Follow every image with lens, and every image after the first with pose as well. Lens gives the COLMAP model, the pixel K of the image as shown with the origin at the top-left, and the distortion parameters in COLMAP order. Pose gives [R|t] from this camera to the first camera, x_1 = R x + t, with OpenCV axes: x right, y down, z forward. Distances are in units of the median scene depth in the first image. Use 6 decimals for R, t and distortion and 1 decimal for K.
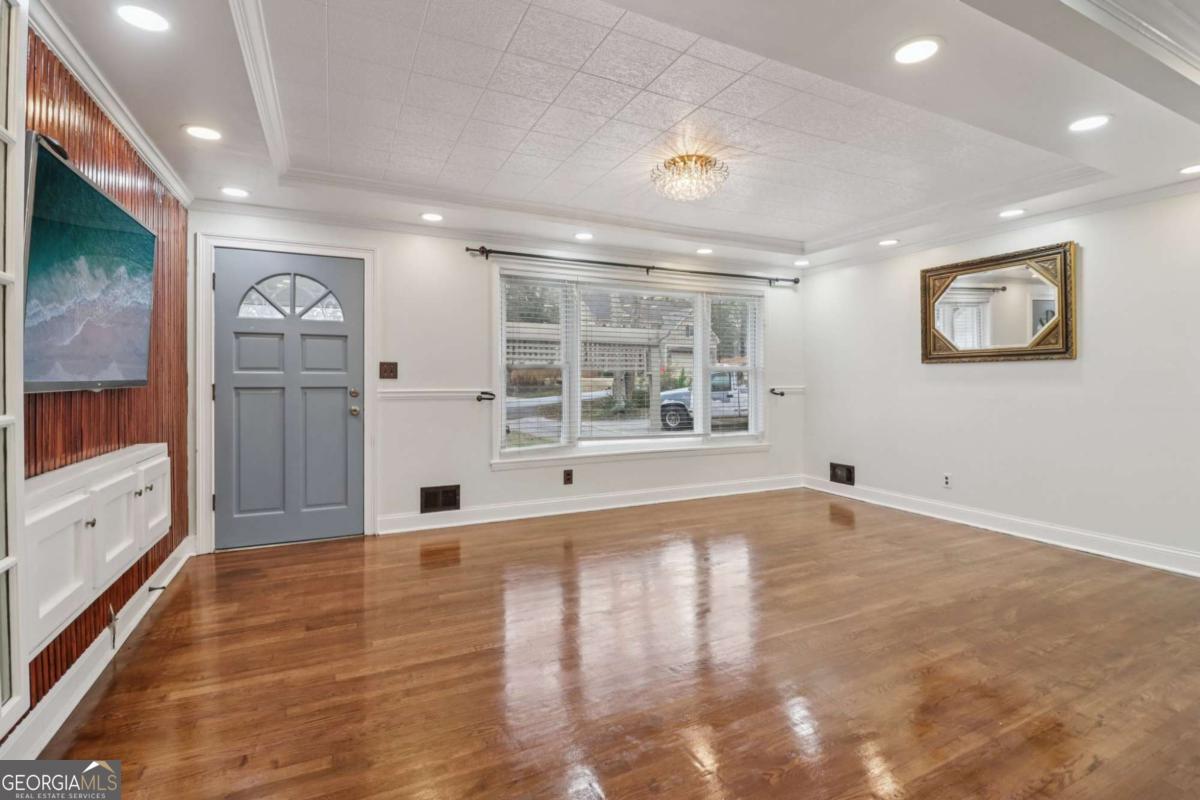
lens RADIAL K [[565.9, 0, 609.6], [0, 565.9, 388.4], [0, 0, 1]] dist [0.011397, -0.010329]
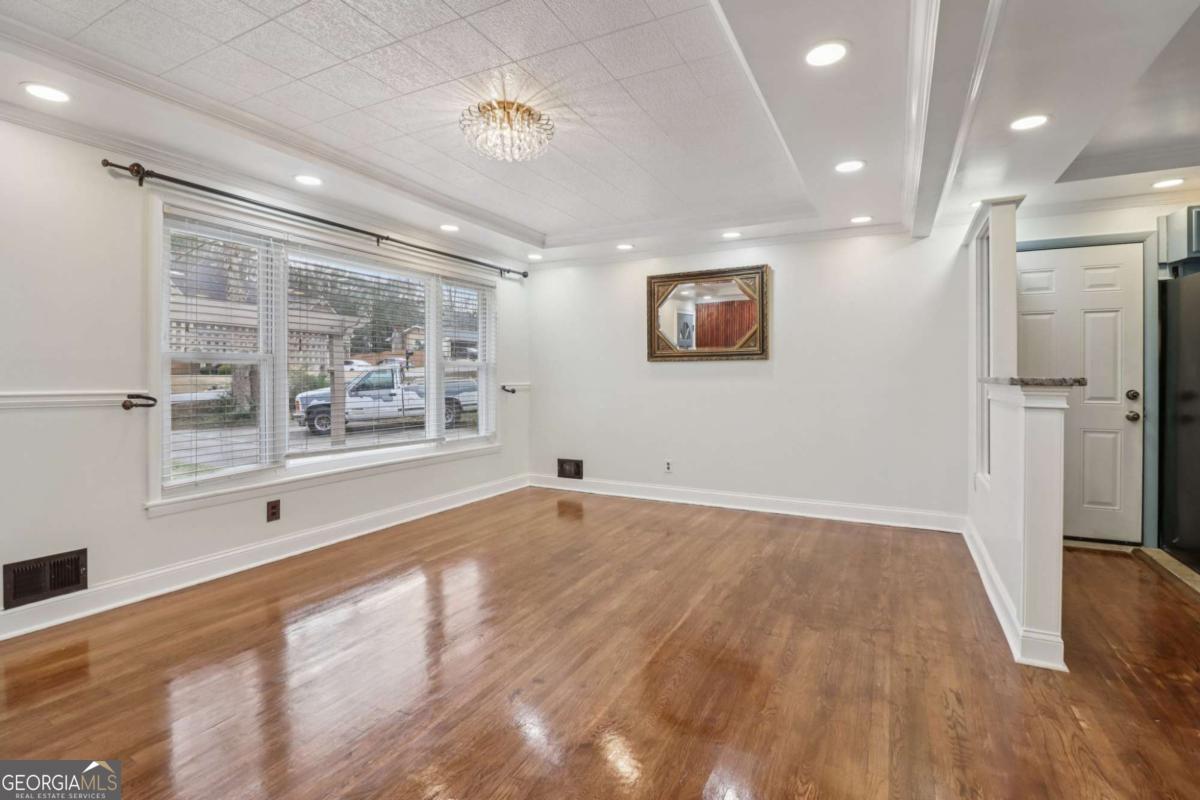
lens RADIAL K [[565.9, 0, 610.7], [0, 565.9, 381.9], [0, 0, 1]] dist [0.011397, -0.010329]
pose [[0.807156, -0.004837, 0.590318, -0.153759], [0.008978, 0.999951, -0.004082, -0.000496], [-0.590270, 0.008595, 0.807160, 0.162558]]
